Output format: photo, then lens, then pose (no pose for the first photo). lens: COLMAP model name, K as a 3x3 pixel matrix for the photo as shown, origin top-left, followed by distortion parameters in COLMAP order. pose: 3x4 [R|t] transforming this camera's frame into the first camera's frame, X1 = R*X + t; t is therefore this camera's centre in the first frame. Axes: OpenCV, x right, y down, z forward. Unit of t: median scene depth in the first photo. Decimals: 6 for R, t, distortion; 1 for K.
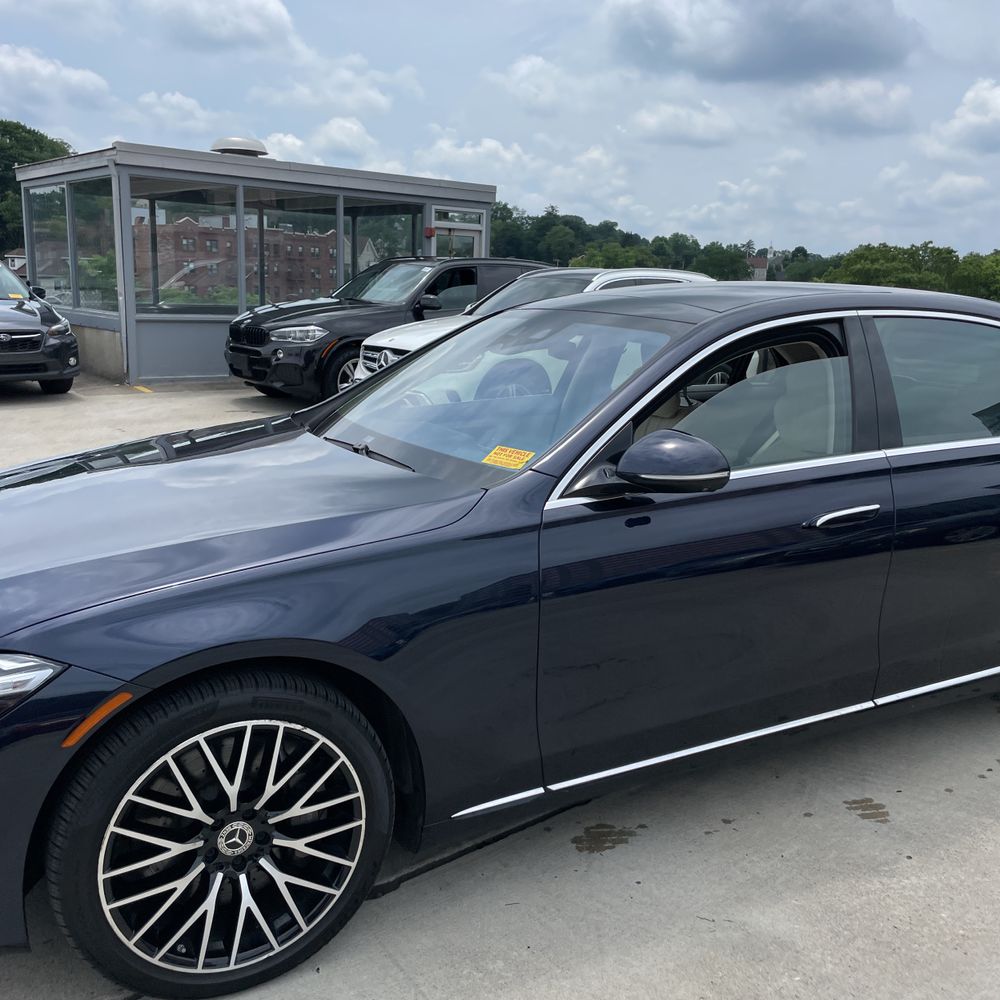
lens RADIAL K [[1034.0, 0, 515.0], [0, 1034.0, 473.9], [0, 0, 1]] dist [0.027370, 0.000000]
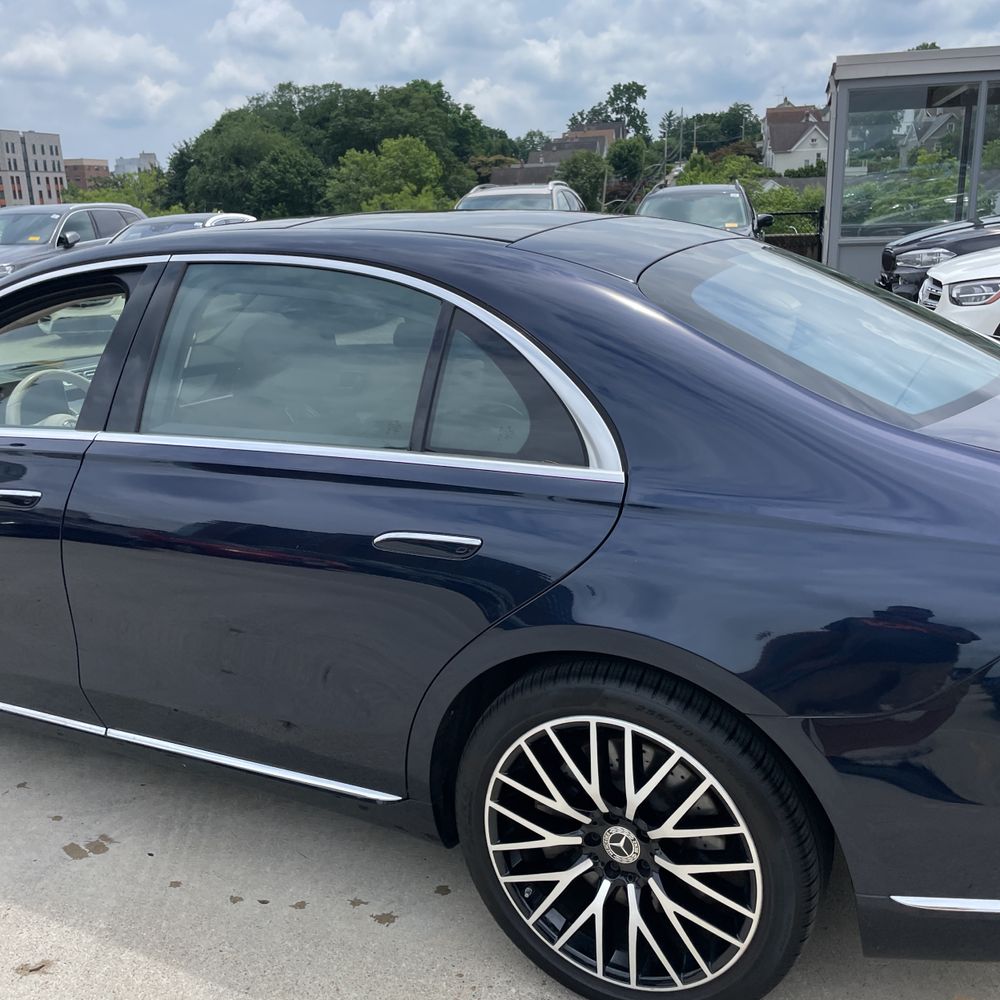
lens RADIAL K [[1034.0, 0, 497.2], [0, 1034.0, 494.2], [0, 0, 1]] dist [0.027370, 0.000000]
pose [[0.550779, 0.174678, -0.816168, 1.579745], [-0.096365, 0.984624, 0.145701, -0.162315], [0.829070, -0.001599, 0.559143, 1.078326]]
